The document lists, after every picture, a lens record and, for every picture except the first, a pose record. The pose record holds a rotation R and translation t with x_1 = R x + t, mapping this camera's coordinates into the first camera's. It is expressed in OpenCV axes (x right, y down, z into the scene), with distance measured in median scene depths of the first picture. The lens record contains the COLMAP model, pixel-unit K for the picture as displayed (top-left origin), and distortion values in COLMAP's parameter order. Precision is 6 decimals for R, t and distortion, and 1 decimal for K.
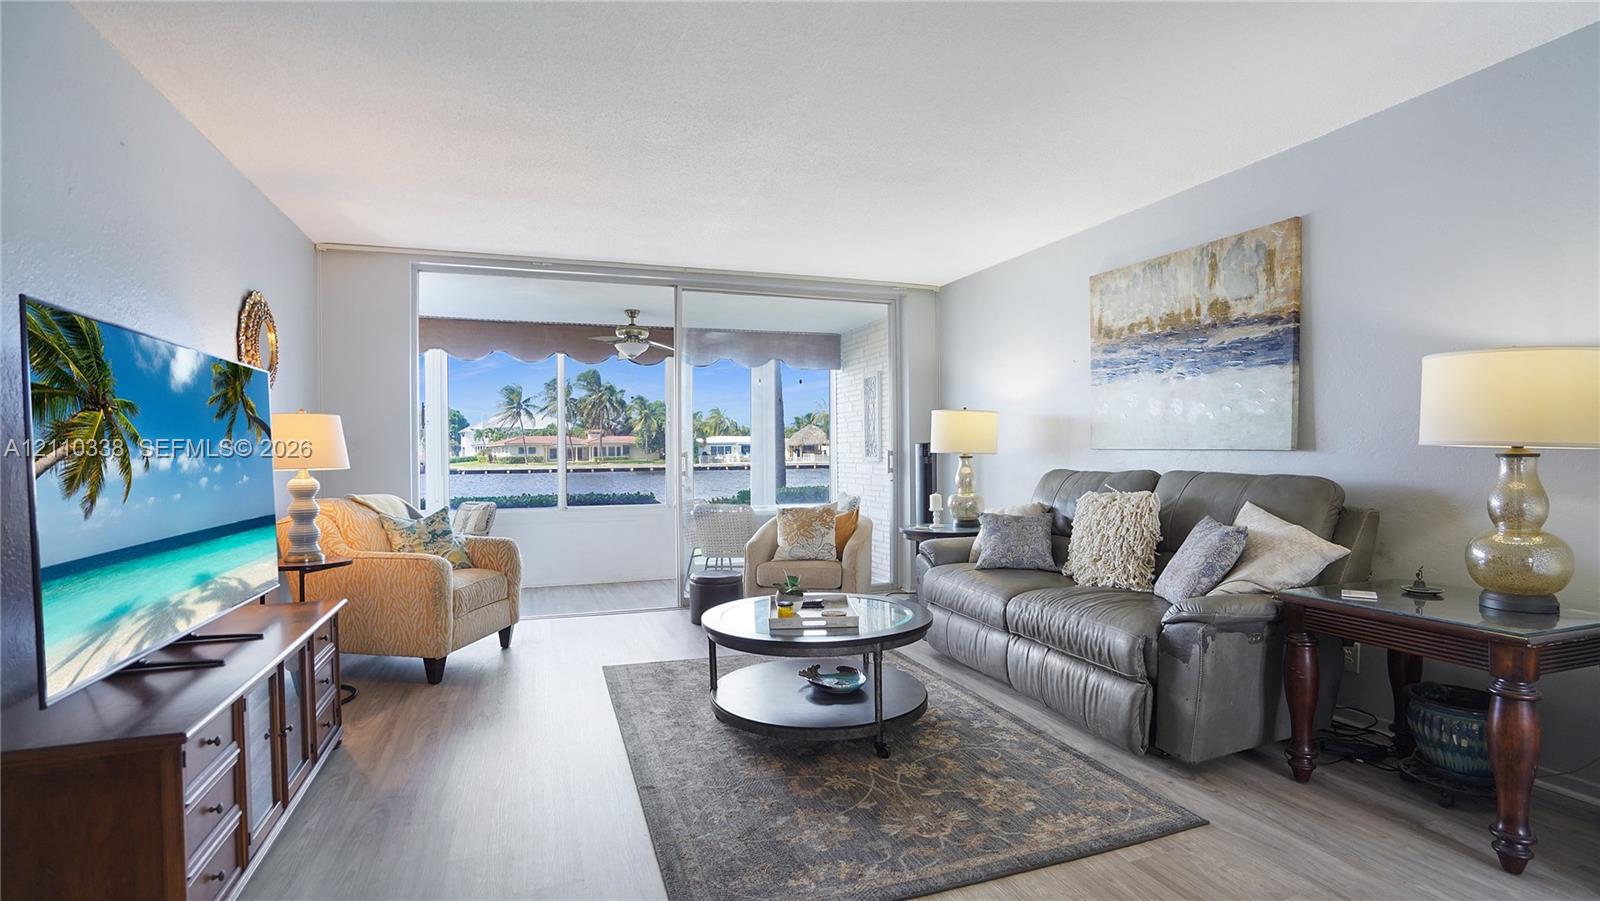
lens RADIAL K [[744.2, 0, 798.6], [0, 744.2, 456.7], [0, 0, 1]] dist [-0.043545, 0.006586]
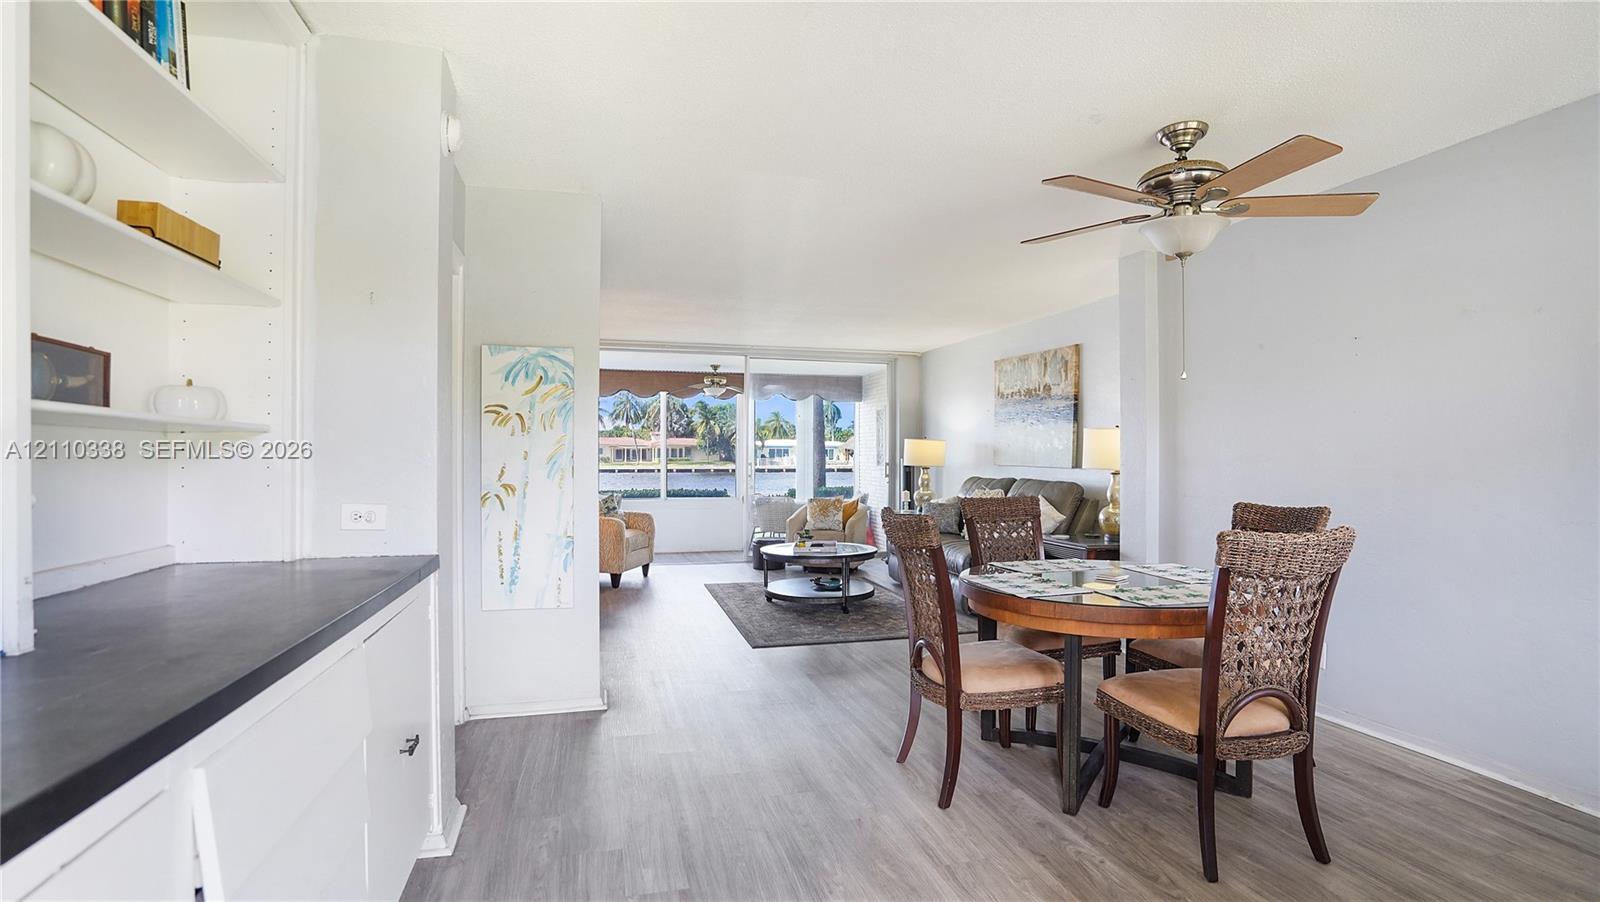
lens RADIAL K [[739.5, 0, 799.8], [0, 739.5, 451.4], [0, 0, 1]] dist [-0.048004, 0.003391]
pose [[0.997077, 0.010673, -0.075650, 0.088974], [-0.011460, 0.999885, -0.009980, -0.019568], [0.075535, 0.010818, 0.997084, -0.711702]]
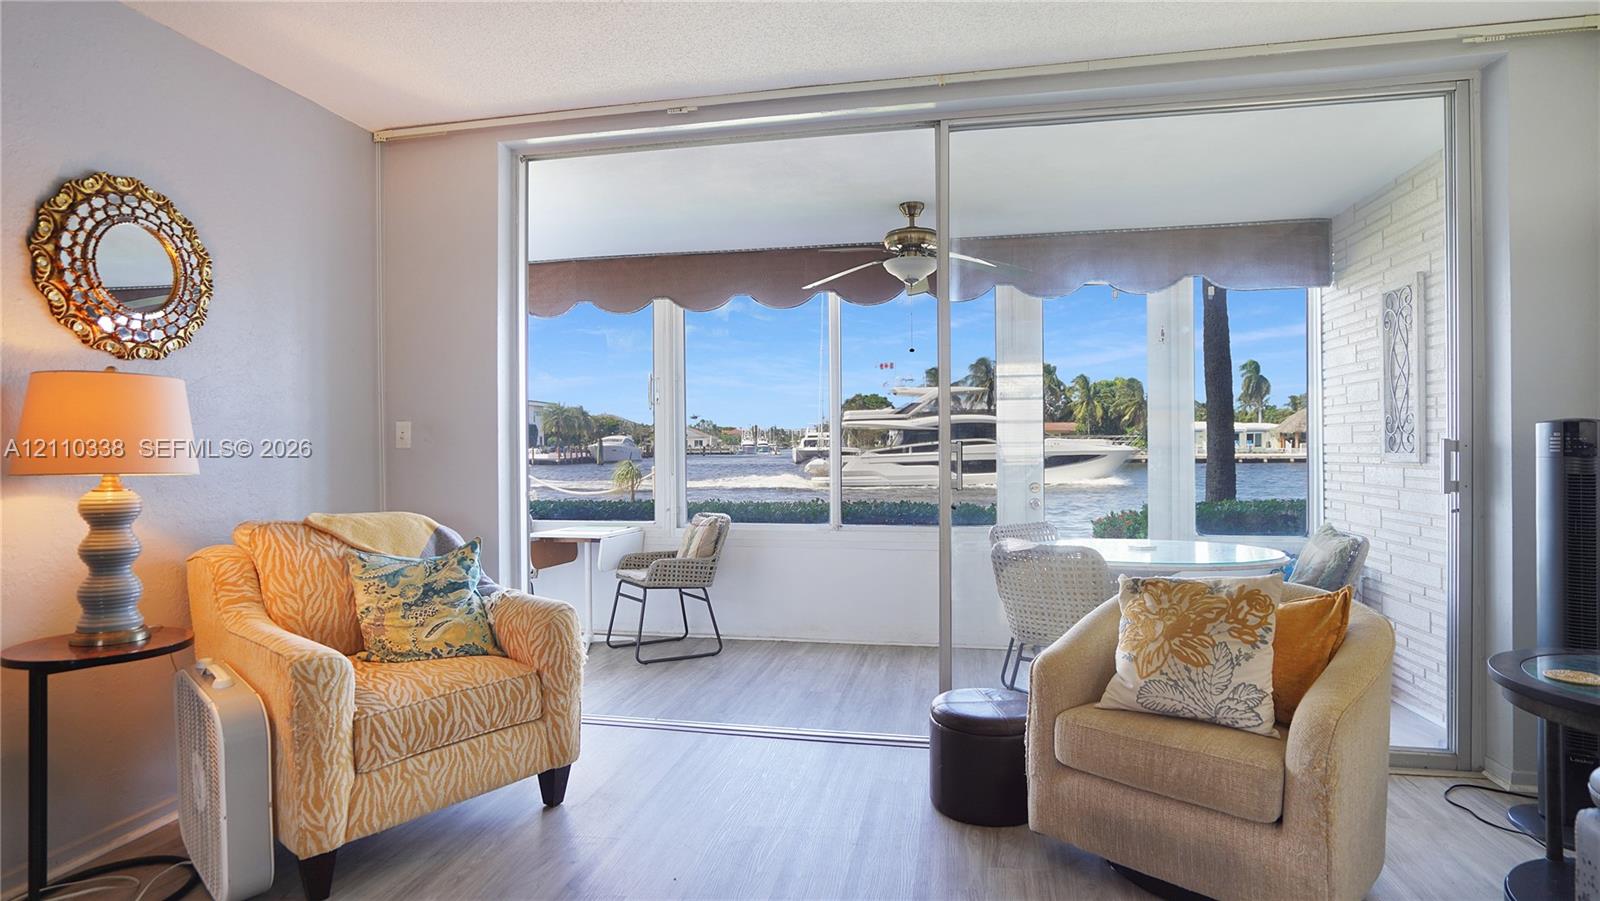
lens RADIAL K [[823.8, 0, 791.0], [0, 823.8, 454.9], [0, 0, 1]] dist [-0.028621, 0.001635]
pose [[0.850551, 0.007151, -0.525845, 0.067099], [-0.001327, 0.999934, 0.011452, -0.005651], [0.525891, -0.009042, 0.850504, 0.602085]]
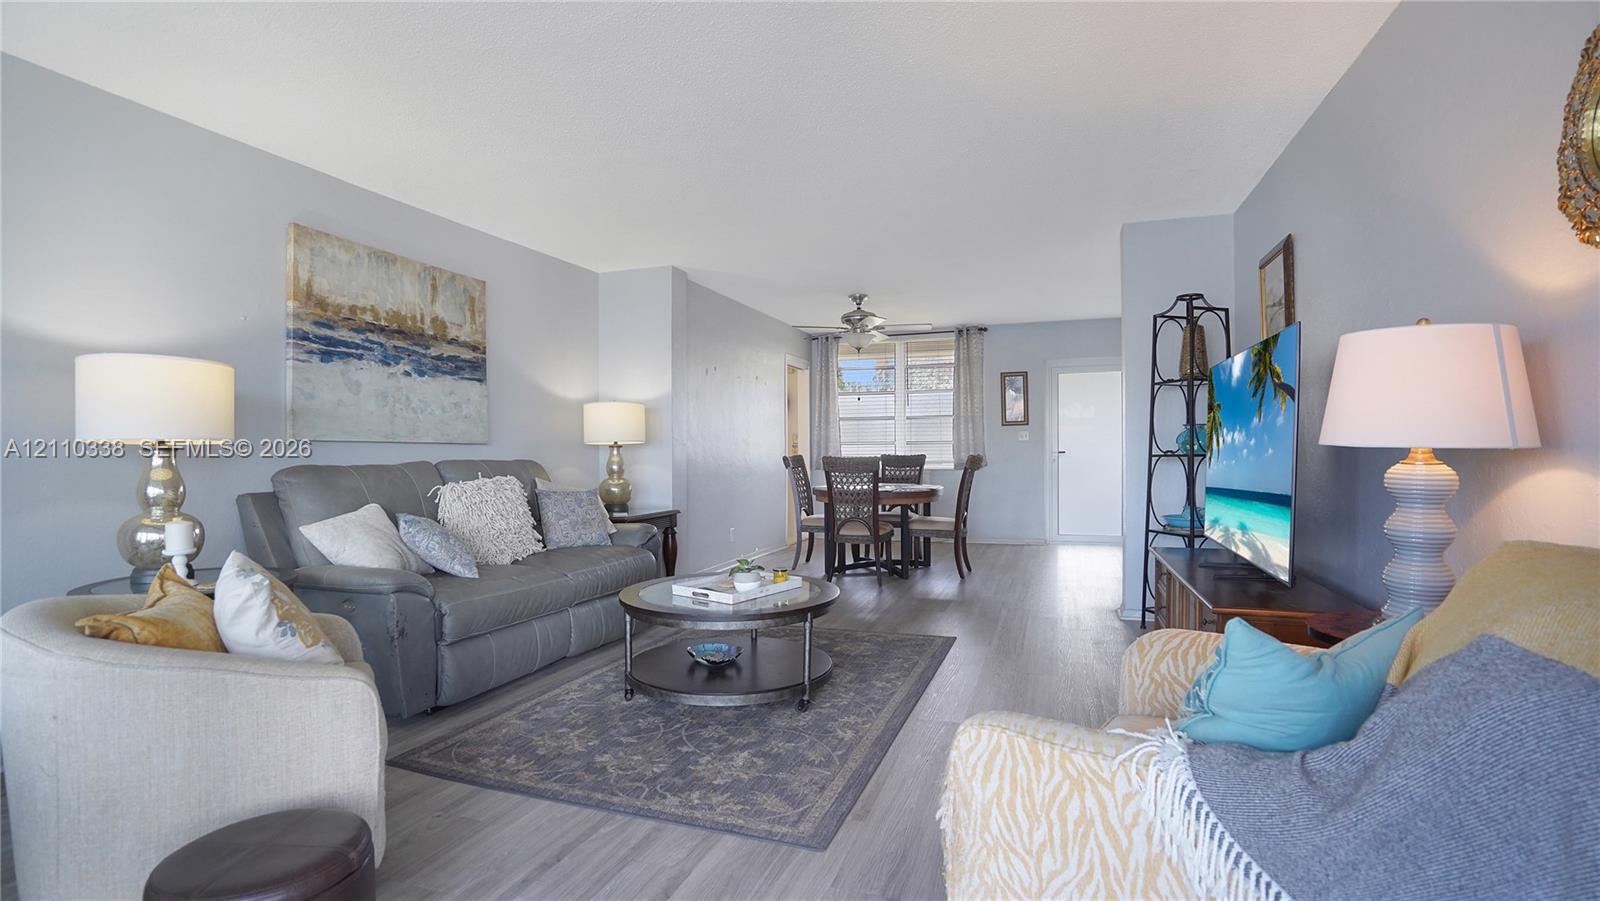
lens RADIAL K [[767.2, 0, 798.1], [0, 767.2, 448.0], [0, 0, 1]] dist [-0.010880, -0.000038]
pose [[-0.774035, 0.014531, 0.632976, -0.564747], [0.015549, 0.999871, -0.003940, 0.011207], [-0.632952, 0.006793, -0.774161, 1.343533]]
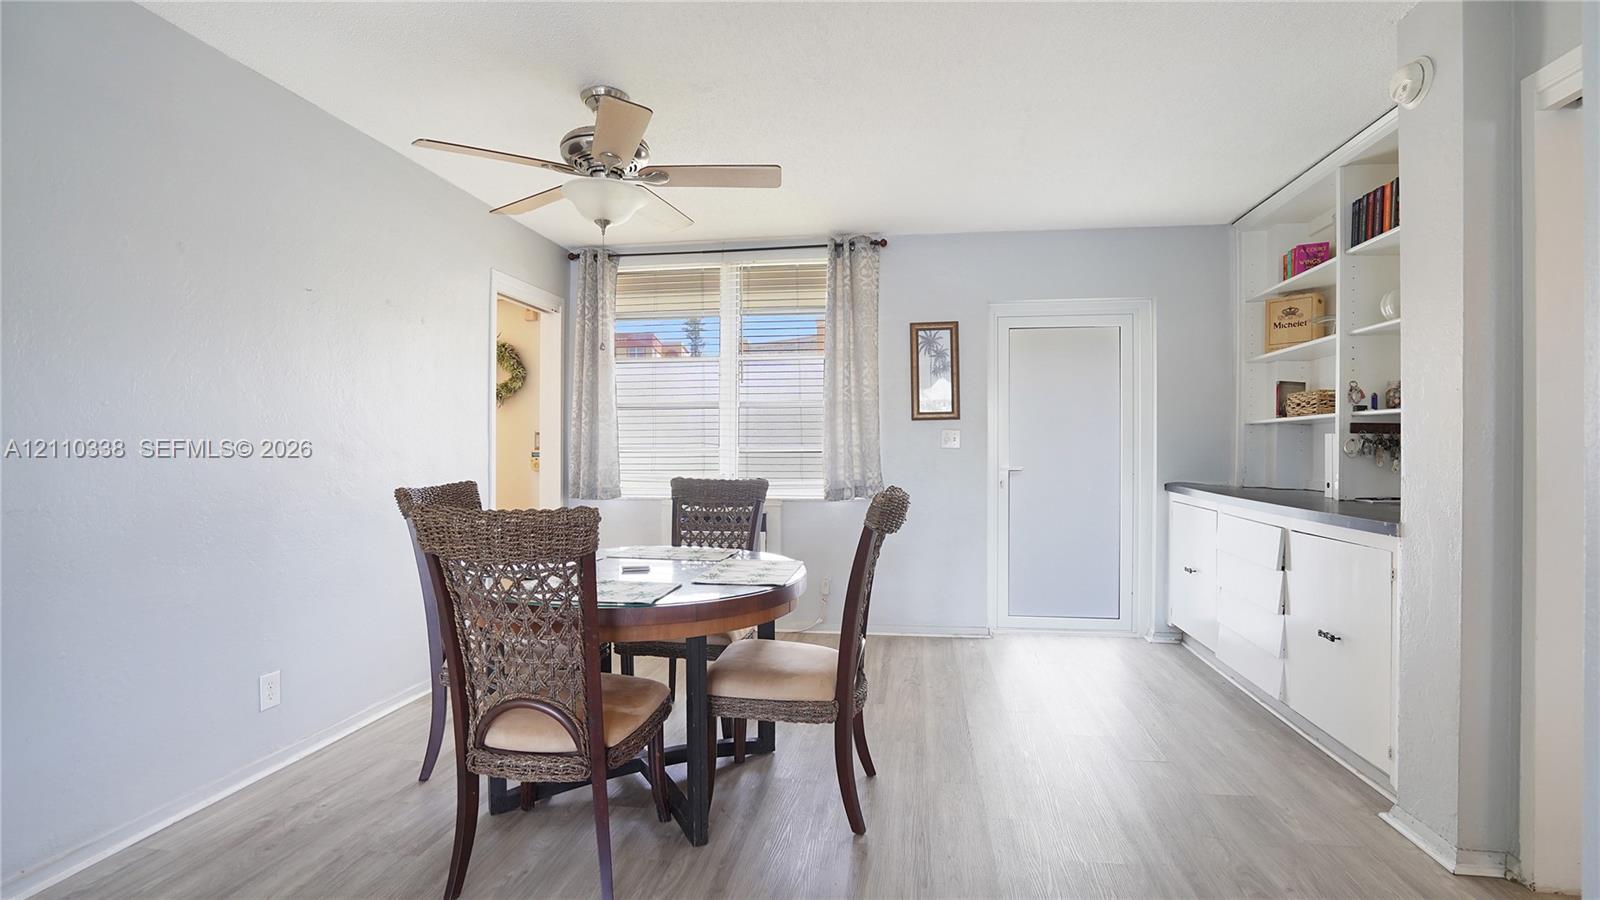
lens RADIAL K [[744.2, 0, 801.1], [0, 744.2, 449.7], [0, 0, 1]] dist [-0.043545, 0.006586]
pose [[-0.875269, 0.010230, 0.483528, -0.081824], [0.011482, 0.999934, -0.000372, -0.006296], [-0.483500, 0.005226, -0.875329, 0.457033]]
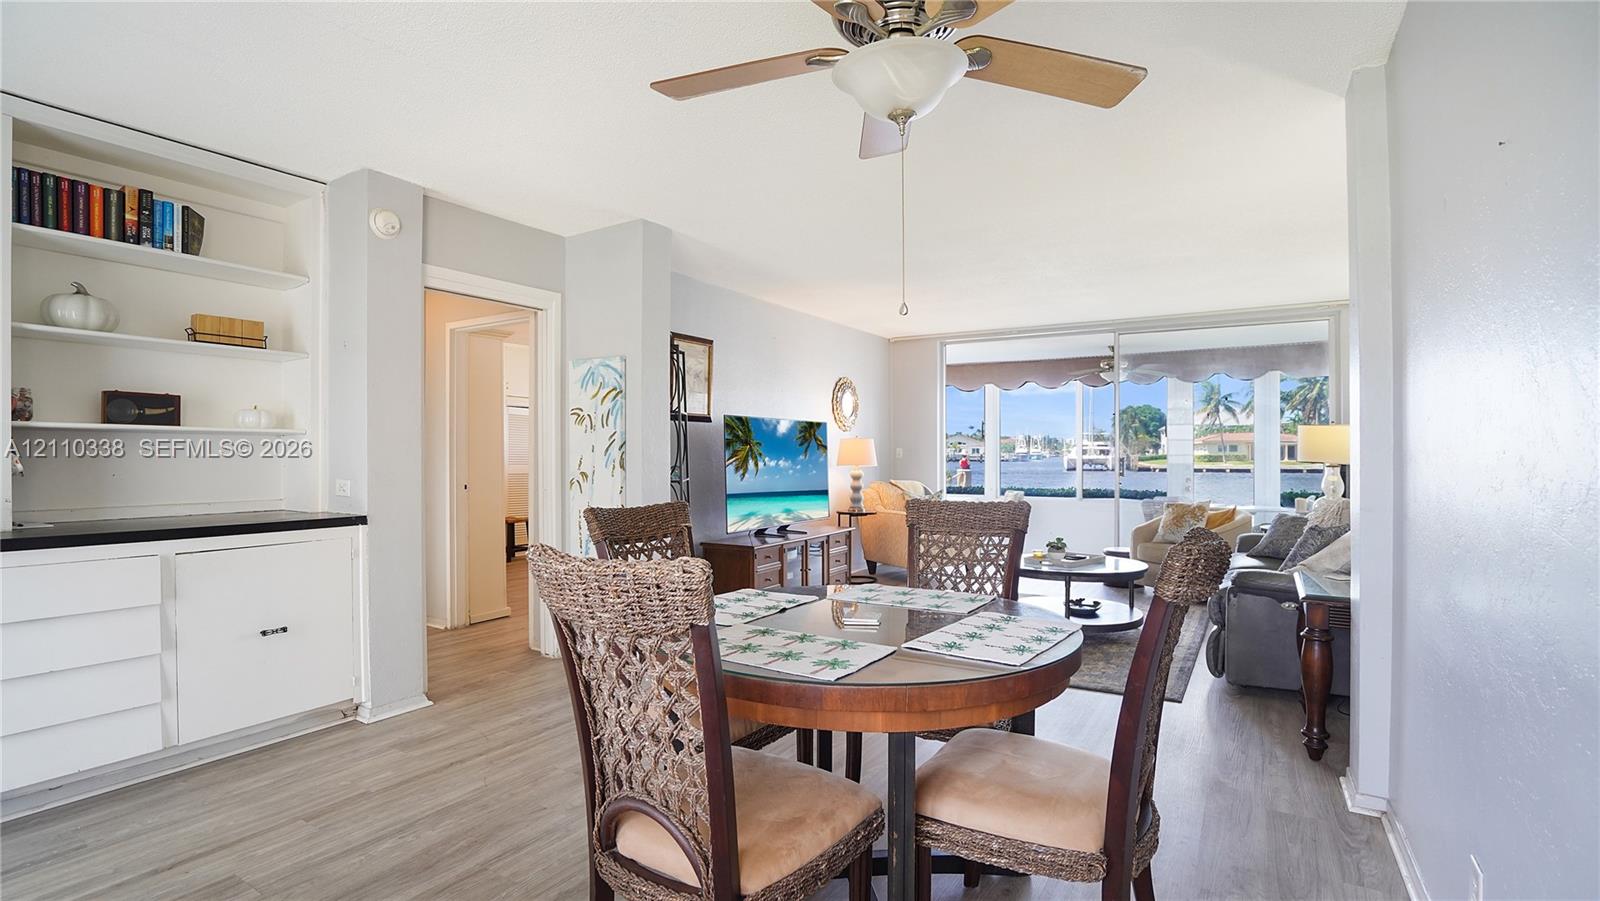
lens RADIAL K [[744.2, 0, 803.5], [0, 744.2, 456.9], [0, 0, 1]] dist [-0.043545, 0.006586]
pose [[0.628120, 0.010388, -0.778047, 0.672335], [-0.007534, 0.999945, 0.007269, -0.018008], [0.778080, 0.001296, 0.628164, -0.333405]]
